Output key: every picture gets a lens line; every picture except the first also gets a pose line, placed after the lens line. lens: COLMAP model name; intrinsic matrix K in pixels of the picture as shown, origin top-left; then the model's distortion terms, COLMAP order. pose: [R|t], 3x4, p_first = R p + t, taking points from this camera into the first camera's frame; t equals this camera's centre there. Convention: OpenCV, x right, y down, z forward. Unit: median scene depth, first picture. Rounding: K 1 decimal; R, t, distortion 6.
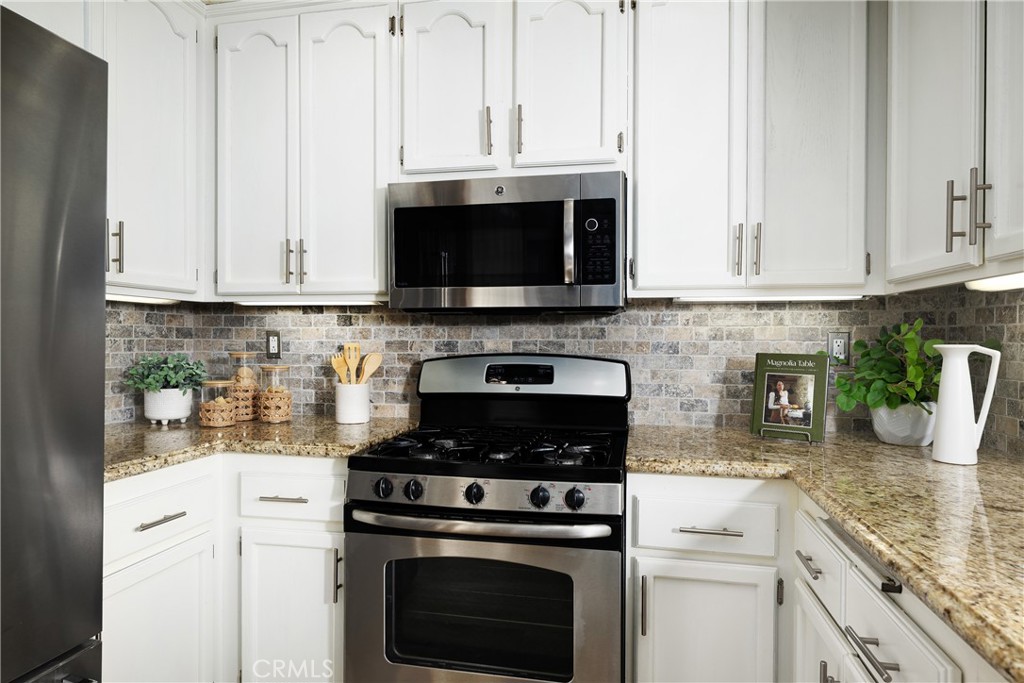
lens RADIAL K [[615.4, 0, 512.0], [0, 615.4, 346.0], [0, 0, 1]] dist [0.004824, 0.001634]
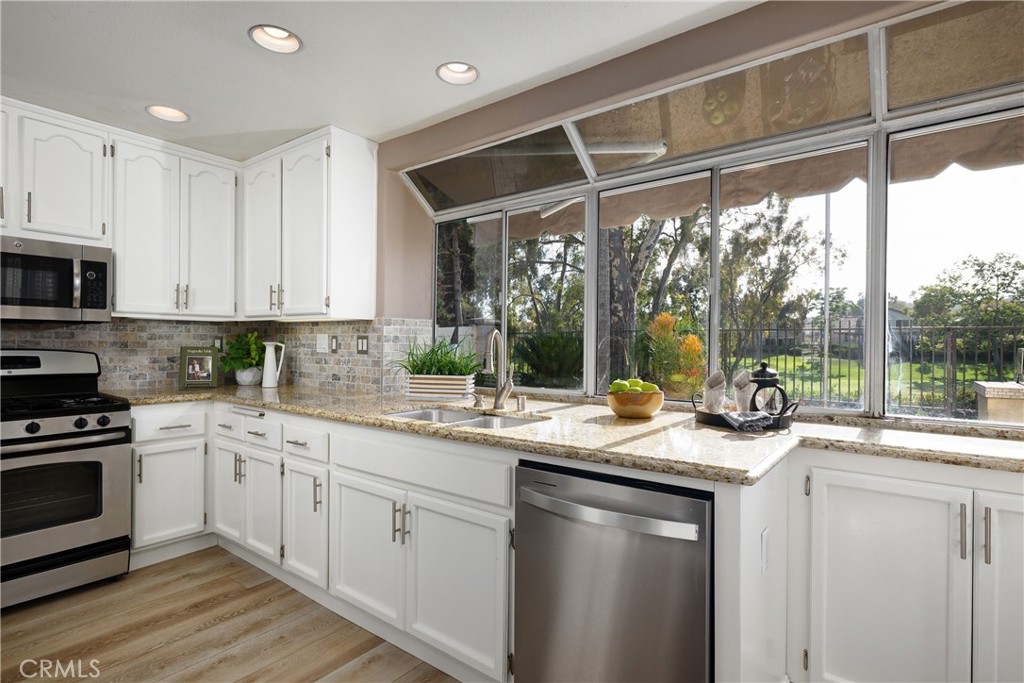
lens RADIAL K [[517.5, 0, 506.0], [0, 517.5, 346.9], [0, 0, 1]] dist [-0.001296, -0.000760]
pose [[0.451292, -0.007930, 0.892341, -0.668344], [0.004752, 0.999968, 0.006483, 0.006975], [-0.892364, 0.001315, 0.451315, -0.748742]]
